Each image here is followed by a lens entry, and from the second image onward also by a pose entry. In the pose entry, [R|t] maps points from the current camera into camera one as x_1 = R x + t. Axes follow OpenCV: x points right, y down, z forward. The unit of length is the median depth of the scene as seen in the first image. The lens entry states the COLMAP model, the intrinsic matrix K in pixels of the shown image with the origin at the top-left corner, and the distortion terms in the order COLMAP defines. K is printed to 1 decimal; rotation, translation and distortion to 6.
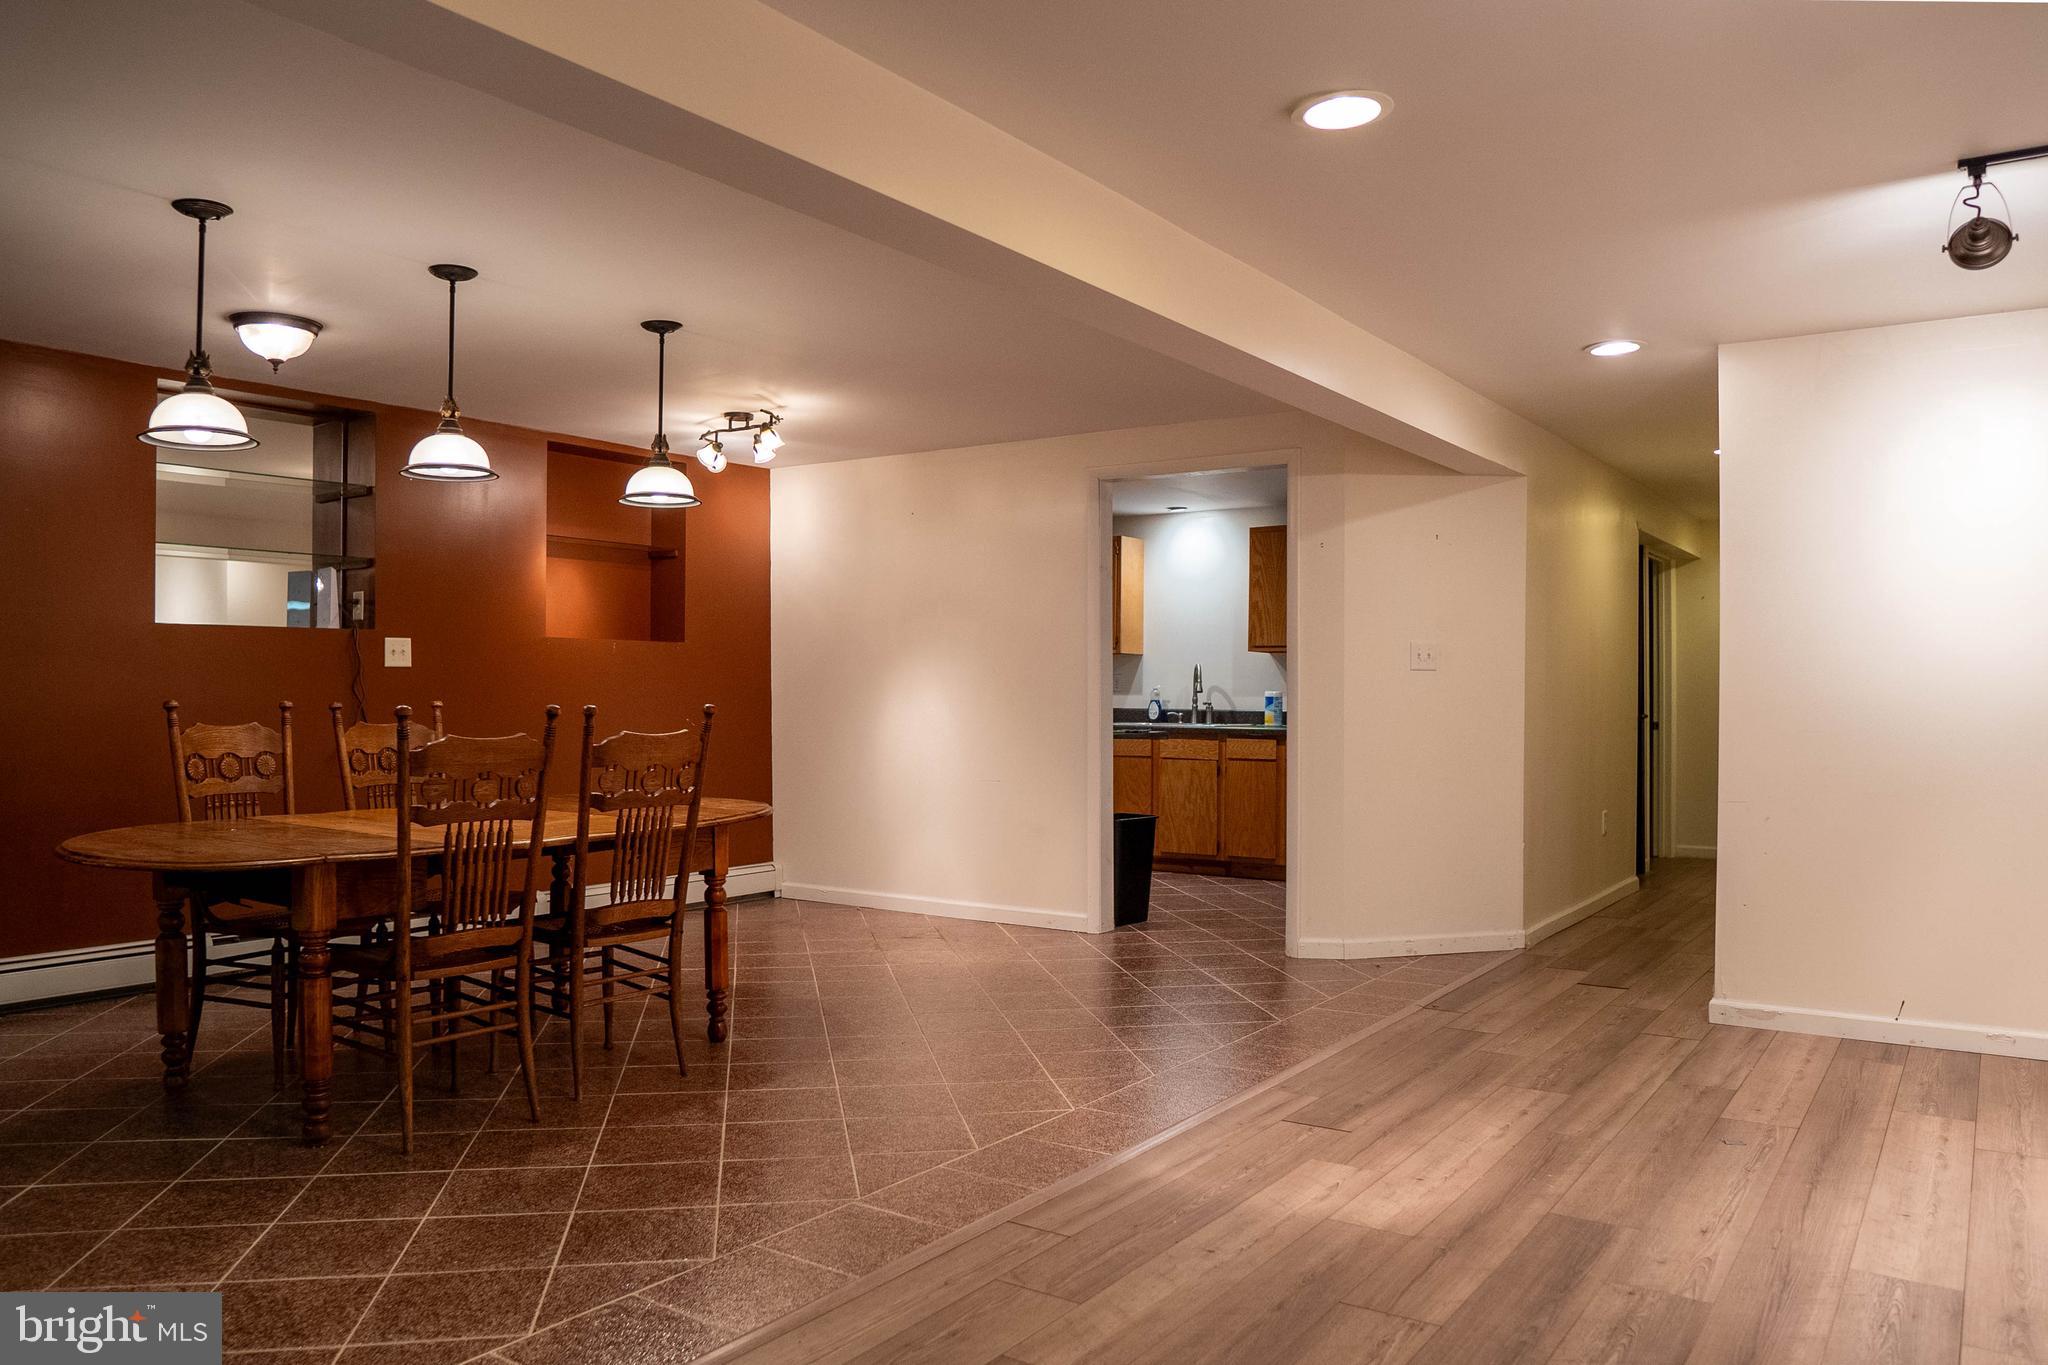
lens RADIAL K [[1512.6, 0, 1024.5], [0, 1512.6, 683.0], [0, 0, 1]] dist [-0.112254, 0.002086]
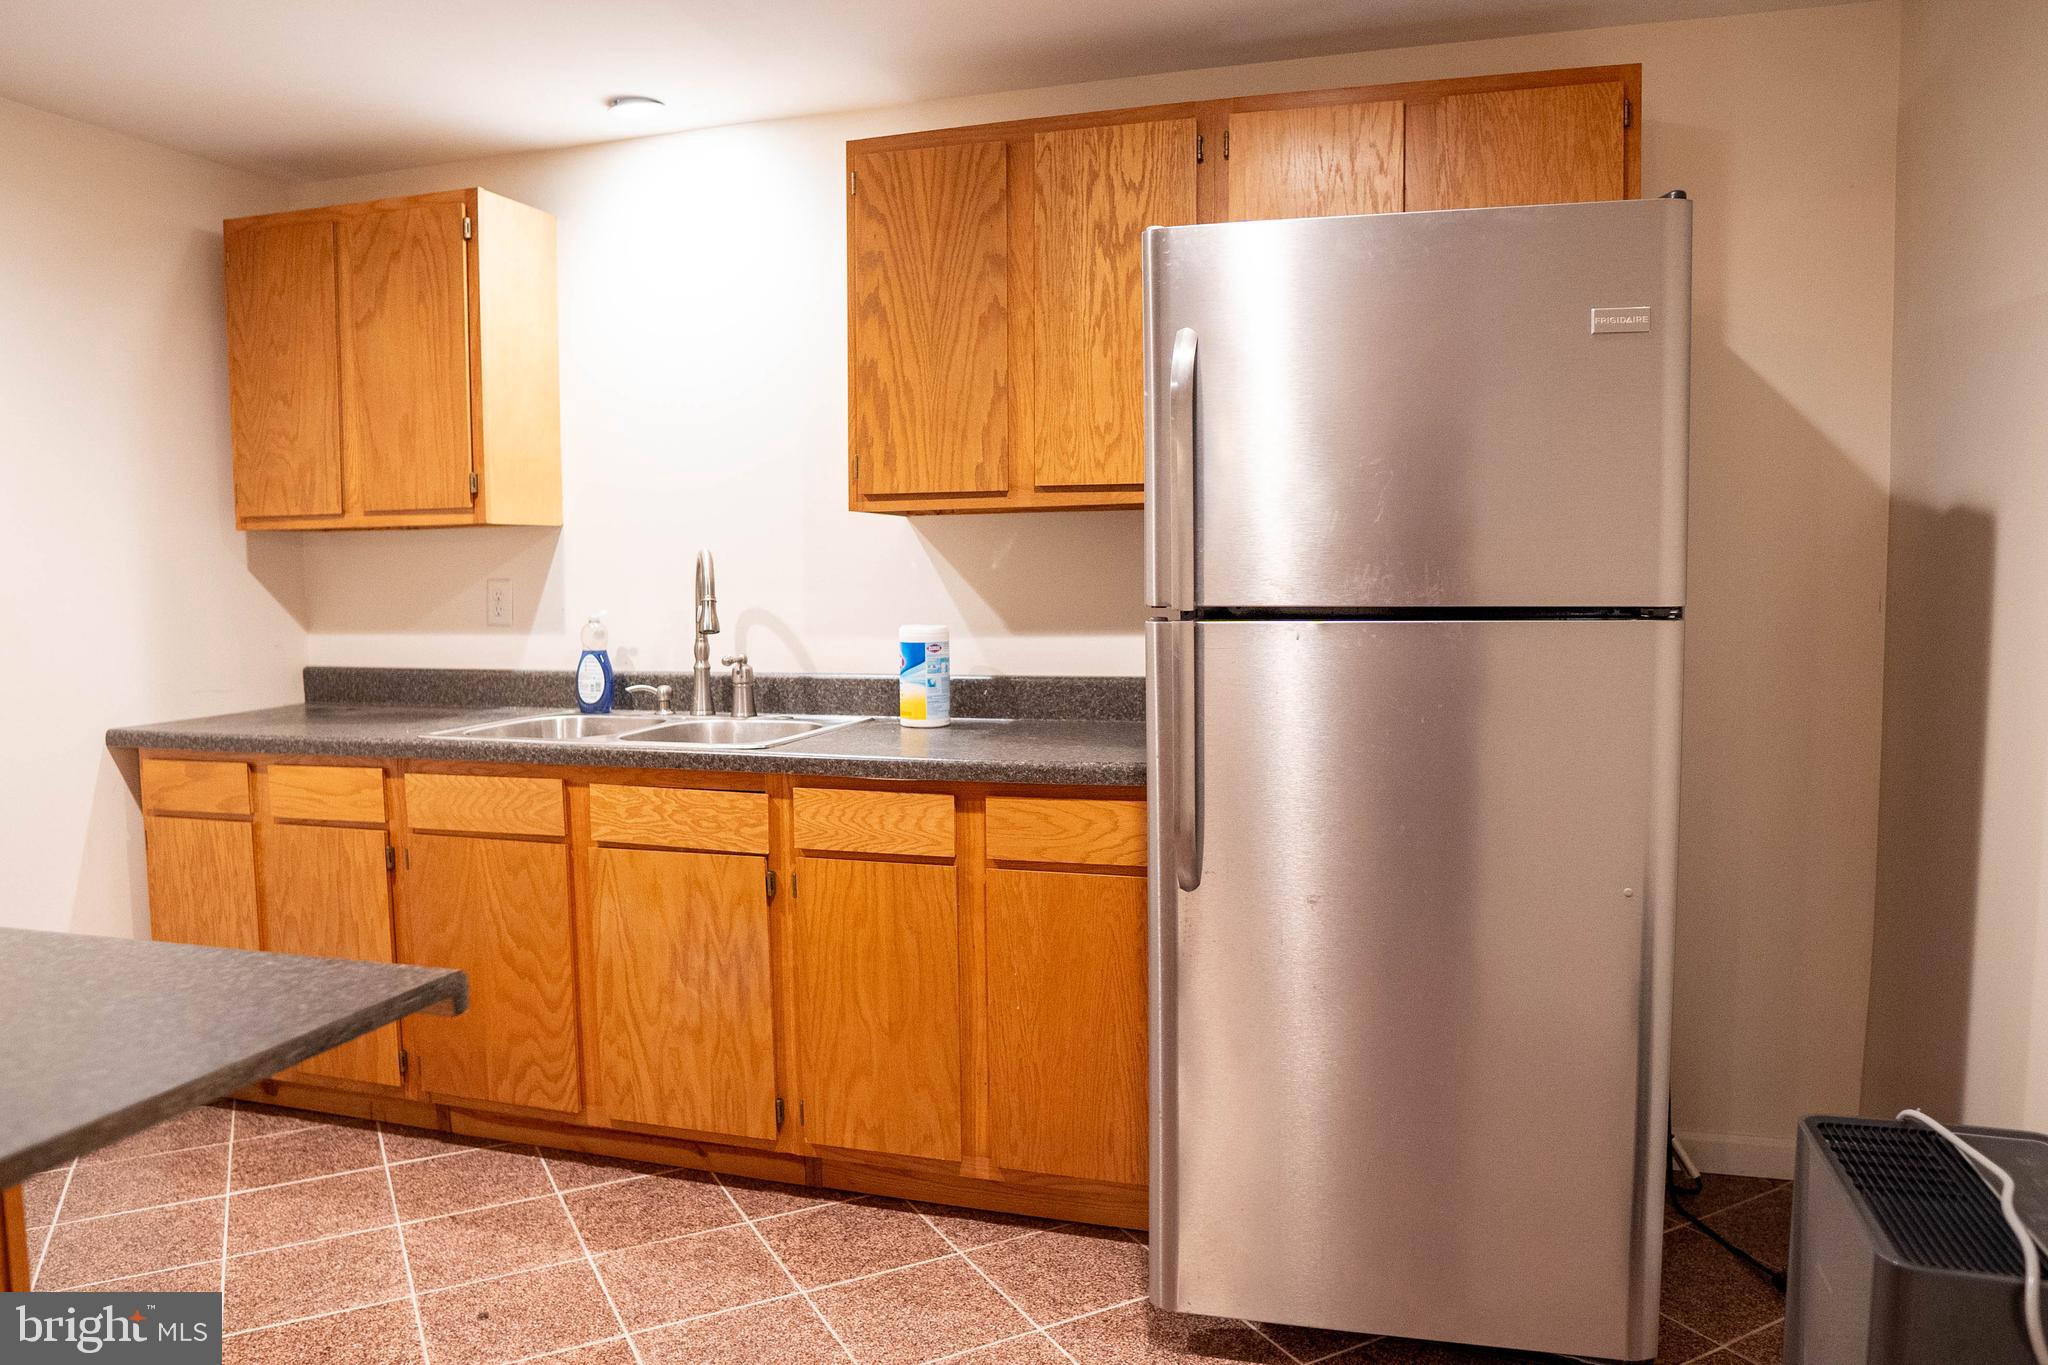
lens RADIAL K [[1512.6, 0, 1021.8], [0, 1512.6, 681.8], [0, 0, 1]] dist [-0.112254, 0.002086]
pose [[0.959266, -0.040062, 0.279648, 0.087406], [0.015408, 0.995840, 0.089807, -0.012282], [-0.282083, -0.081840, 0.955893, 0.649706]]
